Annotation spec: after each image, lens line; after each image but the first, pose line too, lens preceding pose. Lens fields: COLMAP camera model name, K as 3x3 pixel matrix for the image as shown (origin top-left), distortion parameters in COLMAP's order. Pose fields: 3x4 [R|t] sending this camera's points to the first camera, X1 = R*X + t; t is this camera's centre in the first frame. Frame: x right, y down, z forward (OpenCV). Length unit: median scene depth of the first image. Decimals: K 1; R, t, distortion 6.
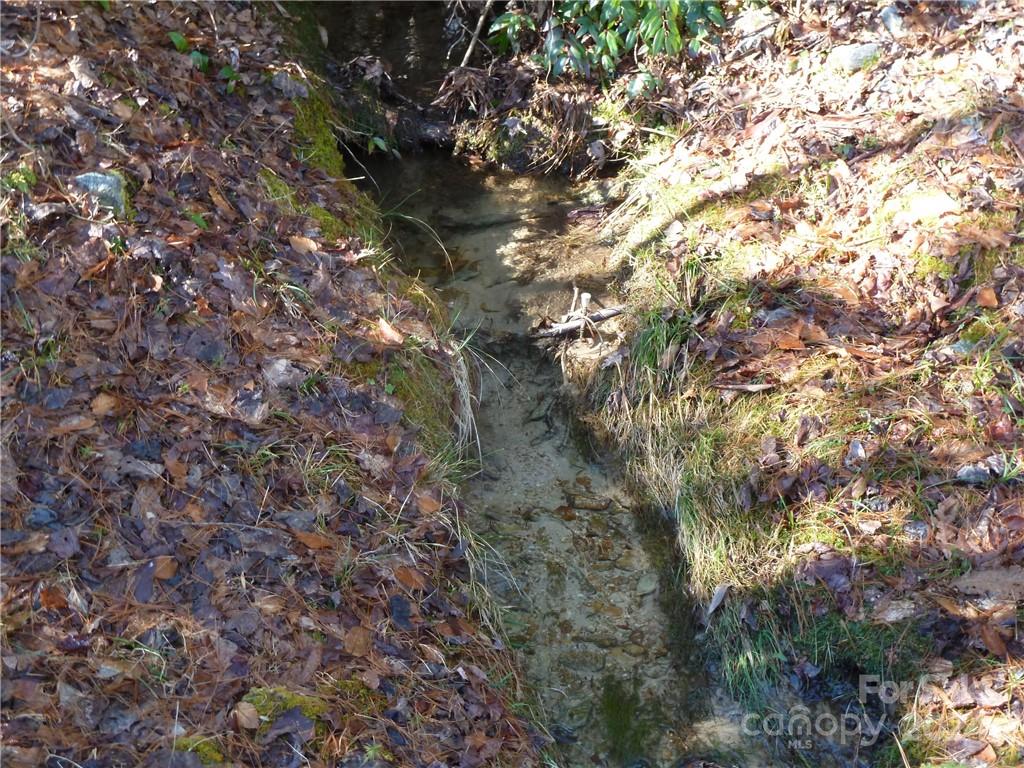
lens RADIAL K [[1520.2, 0, 511.3], [0, 1520.2, 382.7], [0, 0, 1]] dist [-0.027022, 0.000000]
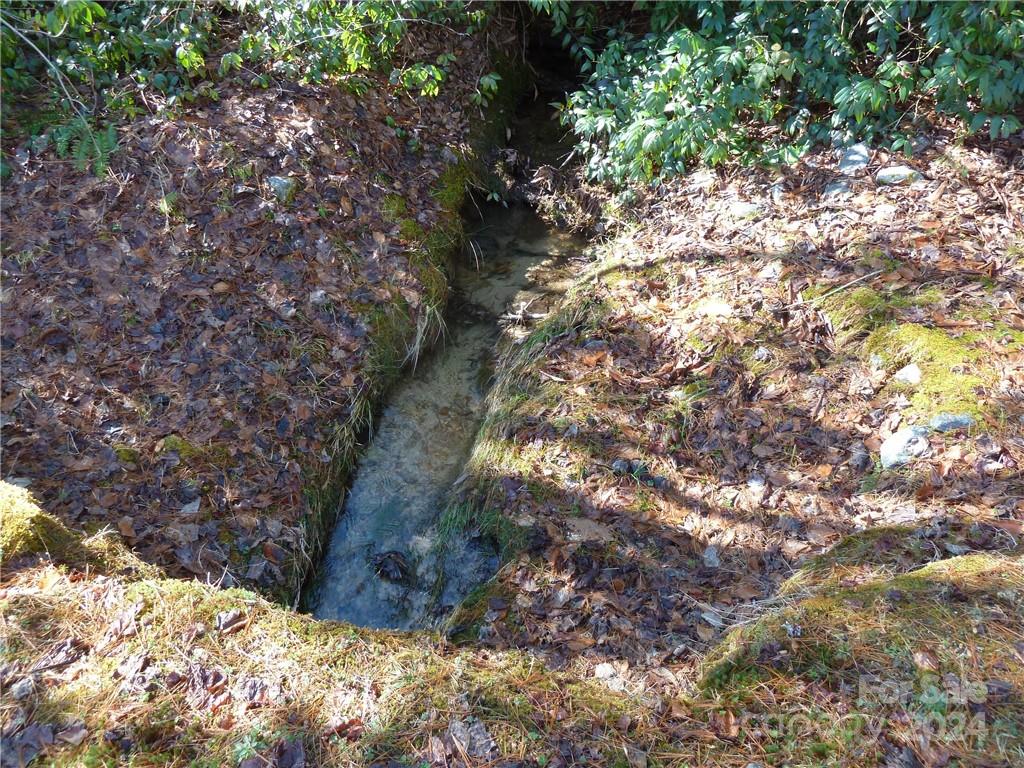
lens RADIAL K [[774.5, 0, 511.7], [0, 774.5, 387.0], [0, 0, 1]] dist [-0.025560, 0.007243]
pose [[0.880988, 0.315000, -0.353037, 0.389230], [-0.274876, 0.948076, 0.159985, -0.104851], [0.385101, -0.043903, 0.921829, 0.129812]]
